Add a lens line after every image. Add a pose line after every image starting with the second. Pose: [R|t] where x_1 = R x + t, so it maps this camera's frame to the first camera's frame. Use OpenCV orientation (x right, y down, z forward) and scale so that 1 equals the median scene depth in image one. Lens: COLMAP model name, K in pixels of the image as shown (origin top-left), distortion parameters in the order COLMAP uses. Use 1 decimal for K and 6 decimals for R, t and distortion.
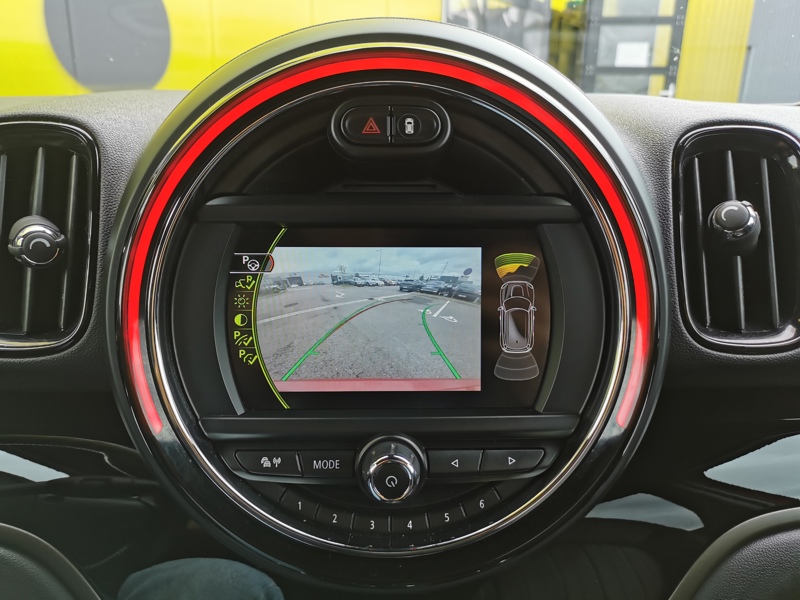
lens RADIAL K [[627.2, 0, 392.3], [0, 627.2, 304.3], [0, 0, 1]] dist [0.031873, -0.024362]
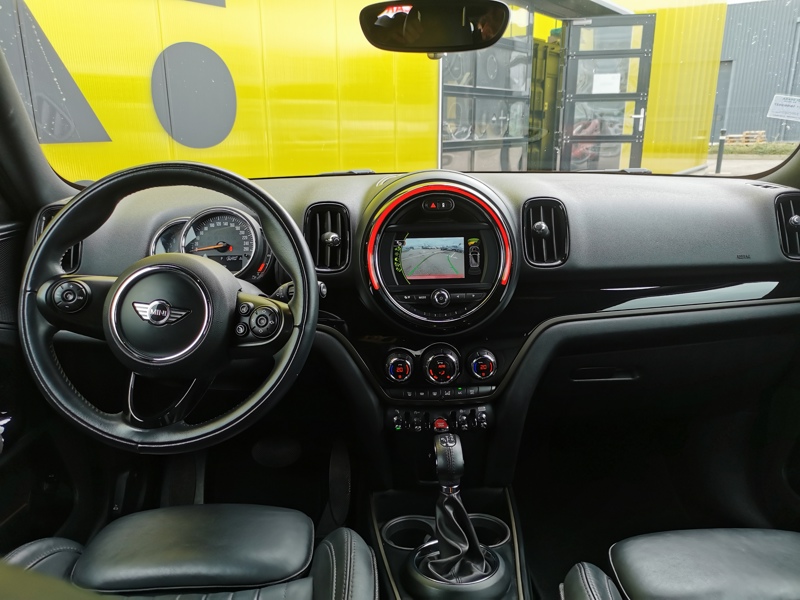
lens RADIAL K [[627.2, 0, 392.2], [0, 627.2, 301.8], [0, 0, 1]] dist [0.031873, -0.024362]
pose [[0.999687, -0.025005, -0.000993, -0.269309], [0.024967, 0.999303, -0.027751, 0.364300], [0.001686, 0.027718, 0.999614, -2.554851]]
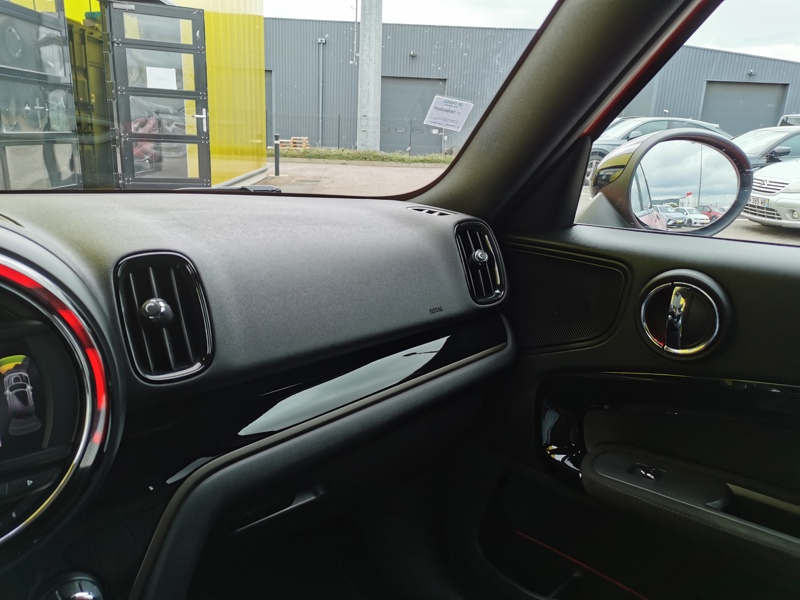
lens RADIAL K [[627.2, 0, 400.1], [0, 627.2, 305.8], [0, 0, 1]] dist [0.031873, -0.024362]
pose [[0.782166, -0.150561, 0.604606, 0.015774], [0.158140, 0.986561, 0.041095, -0.119918], [-0.602668, 0.063469, 0.795464, -0.909985]]
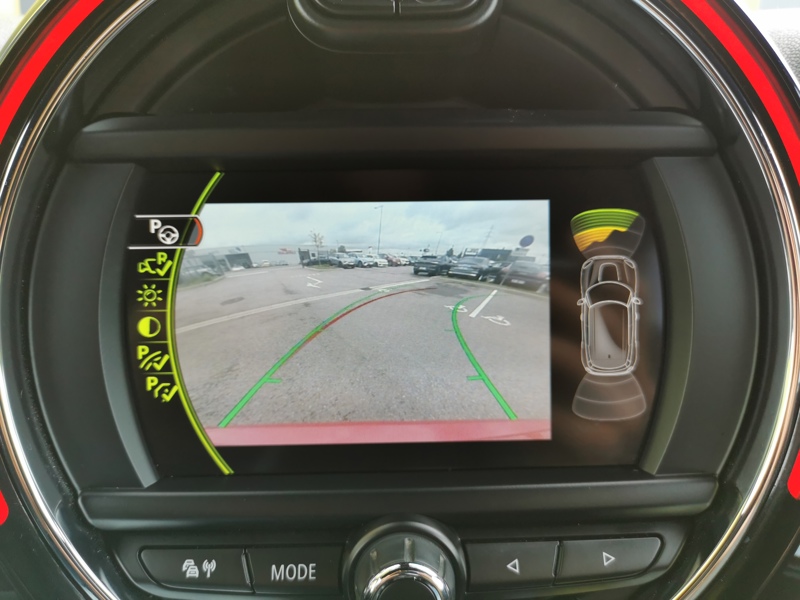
lens RADIAL K [[627.2, 0, 387.2], [0, 627.2, 305.9], [0, 0, 1]] dist [0.031873, -0.024362]
pose [[0.999865, -0.014425, -0.007836, -0.009300], [0.014431, 0.999896, 0.000797, 0.007636], [0.007824, -0.000910, 0.999969, 0.399456]]
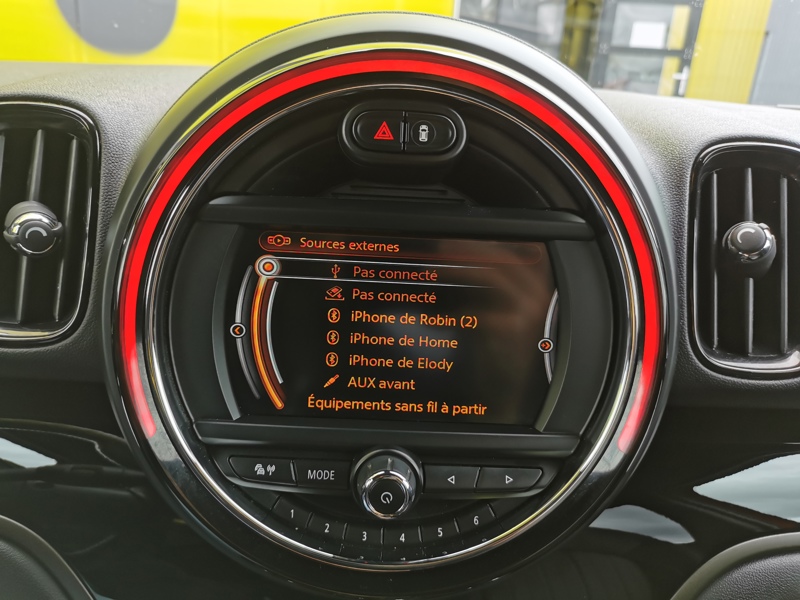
lens RADIAL K [[627.2, 0, 392.3], [0, 627.2, 303.7], [0, 0, 1]] dist [0.031873, -0.024362]
pose [[0.998720, 0.050373, 0.004579, -0.011073], [-0.050528, 0.997719, 0.044768, -0.060613], [-0.002314, -0.044942, 0.998987, 0.025405]]
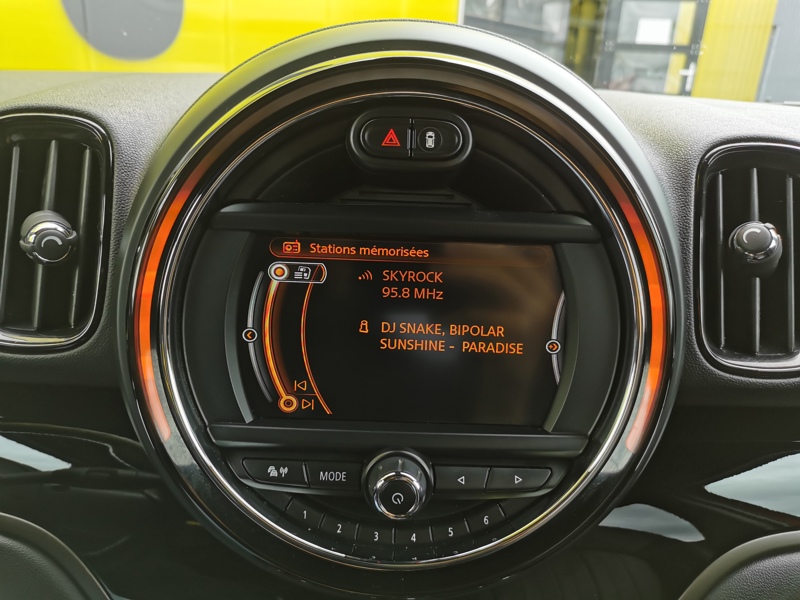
lens RADIAL K [[627.2, 0, 392.2], [0, 627.2, 304.3], [0, 0, 1]] dist [0.031873, -0.024362]
pose [[0.999182, 0.039768, -0.007385, -0.013561], [-0.039387, 0.998164, 0.046010, -0.066704], [0.009202, -0.045682, 0.998914, 0.010923]]
